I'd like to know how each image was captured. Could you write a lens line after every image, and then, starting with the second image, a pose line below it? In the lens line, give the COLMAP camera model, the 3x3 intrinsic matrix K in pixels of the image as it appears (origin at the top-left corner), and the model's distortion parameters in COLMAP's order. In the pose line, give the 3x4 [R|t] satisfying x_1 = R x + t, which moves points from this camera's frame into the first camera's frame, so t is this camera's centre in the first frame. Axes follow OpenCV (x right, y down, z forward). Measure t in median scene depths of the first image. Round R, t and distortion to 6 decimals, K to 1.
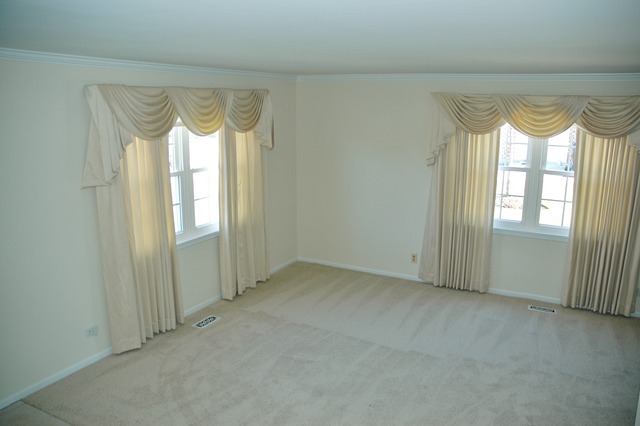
lens RADIAL K [[496.2, 0, 336.3], [0, 496.2, 212.2], [0, 0, 1]] dist [-0.149653, 0.159693]
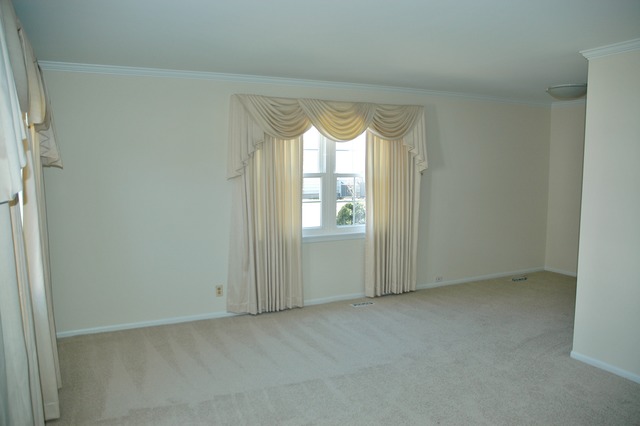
lens RADIAL K [[496.2, 0, 336.3], [0, 496.2, 212.2], [0, 0, 1]] dist [-0.149653, 0.159693]
pose [[0.593731, -0.096709, 0.798831, -0.423264], [0.175367, 0.984440, -0.011162, 0.006613], [-0.785322, 0.146716, 0.601452, 0.361254]]
